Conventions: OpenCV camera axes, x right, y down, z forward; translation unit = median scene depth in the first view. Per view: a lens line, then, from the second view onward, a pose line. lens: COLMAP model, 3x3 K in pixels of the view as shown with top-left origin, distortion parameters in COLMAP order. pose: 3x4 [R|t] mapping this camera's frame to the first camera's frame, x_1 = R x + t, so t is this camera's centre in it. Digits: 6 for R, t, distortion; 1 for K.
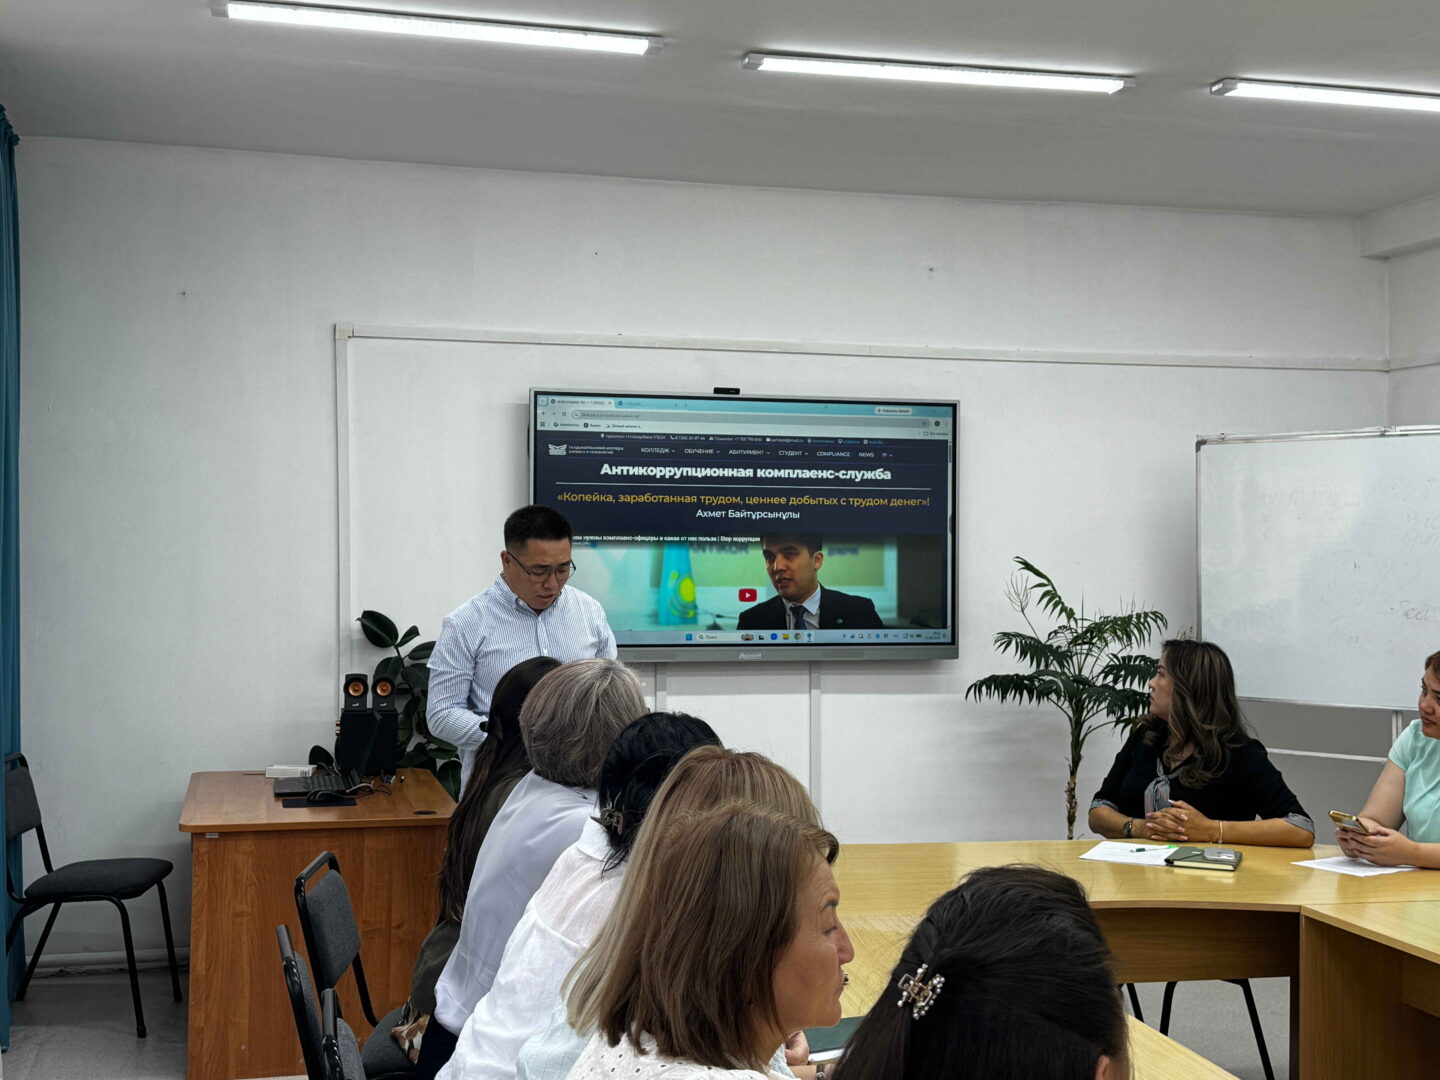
lens RADIAL K [[1810.8, 0, 729.1], [0, 1810.8, 537.8], [0, 0, 1]] dist [0.152965, 0.000000]
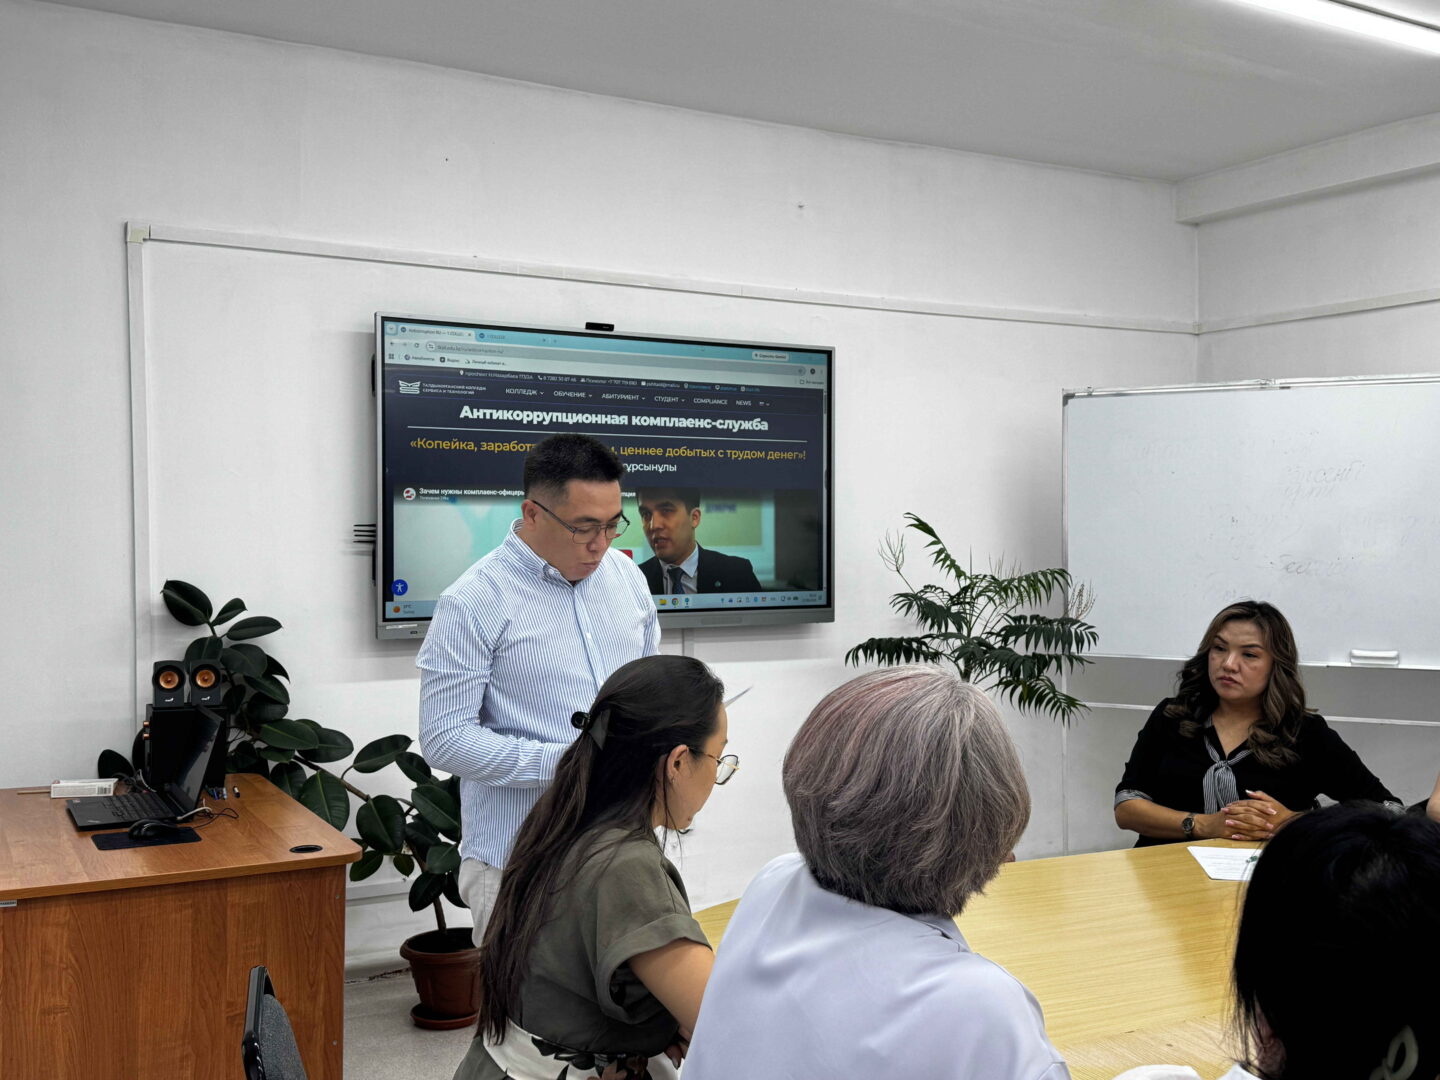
lens RADIAL K [[1460.7, 0, 733.9], [0, 1460.7, 546.2], [0, 0, 1]] dist [0.094286, 0.000000]
pose [[0.967274, -0.008514, 0.253591, -0.120078], [0.002201, 0.999681, 0.025167, 0.008311], [-0.253724, -0.023785, 0.966984, 0.289455]]
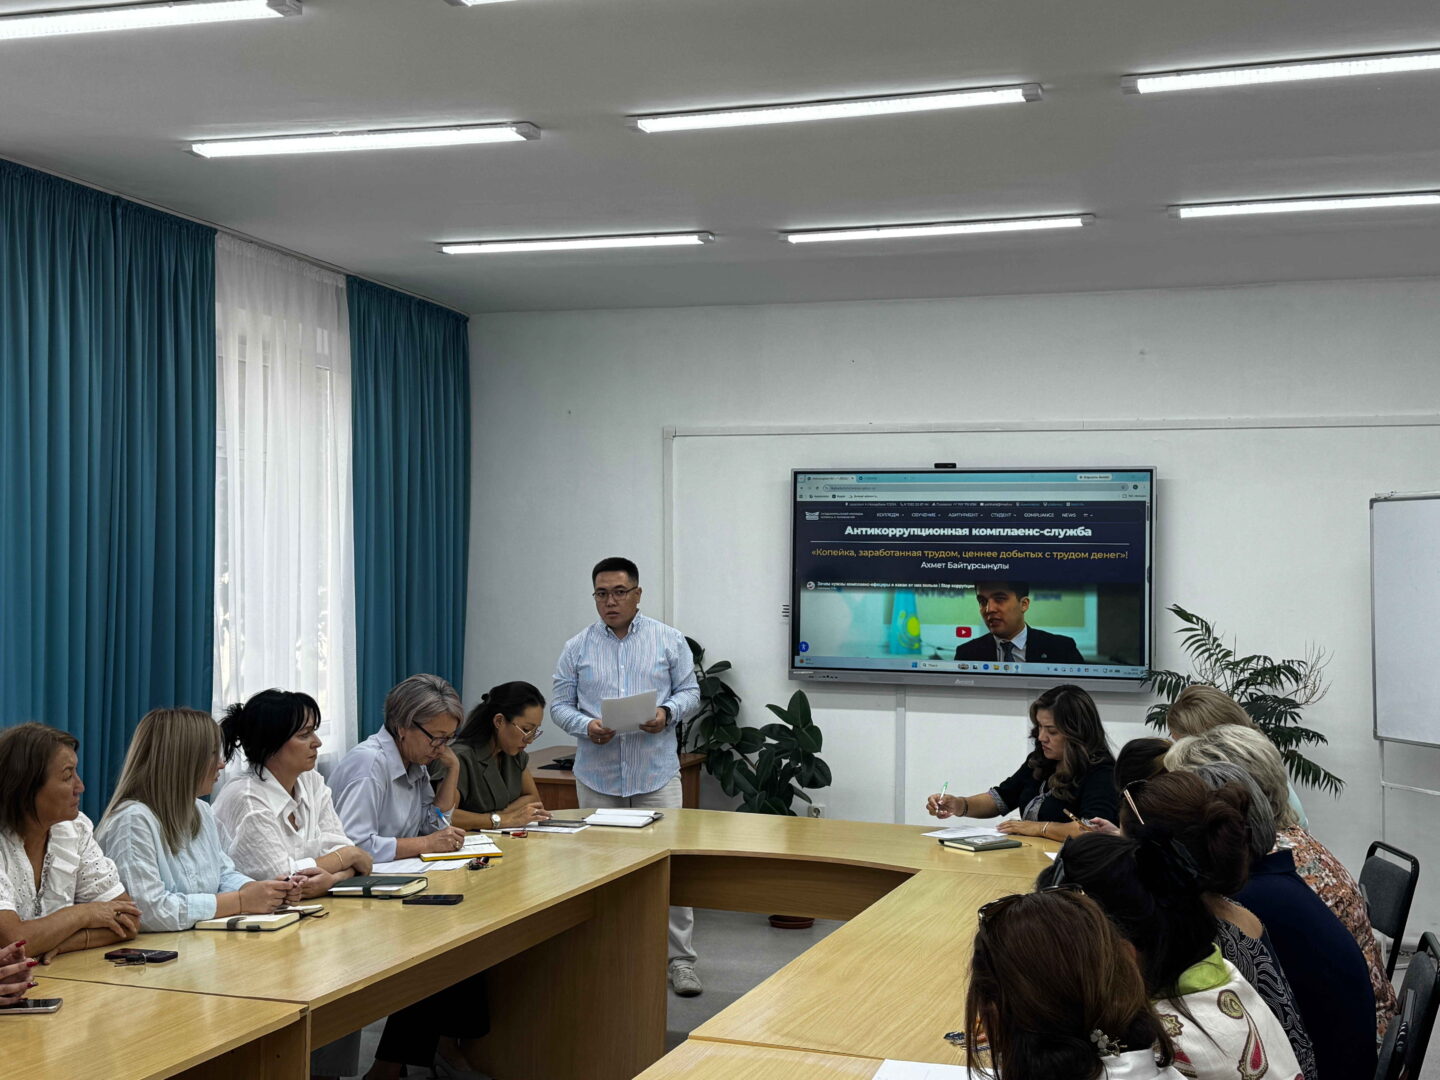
lens RADIAL K [[1810.8, 0, 706.8], [0, 1810.8, 532.2], [0, 0, 1]] dist [0.152965, 0.000000]
pose [[0.839320, -0.008073, -0.543578, 0.532285], [-0.002051, 0.999836, -0.018016, -0.013215], [0.543634, 0.016236, 0.839165, -0.121861]]
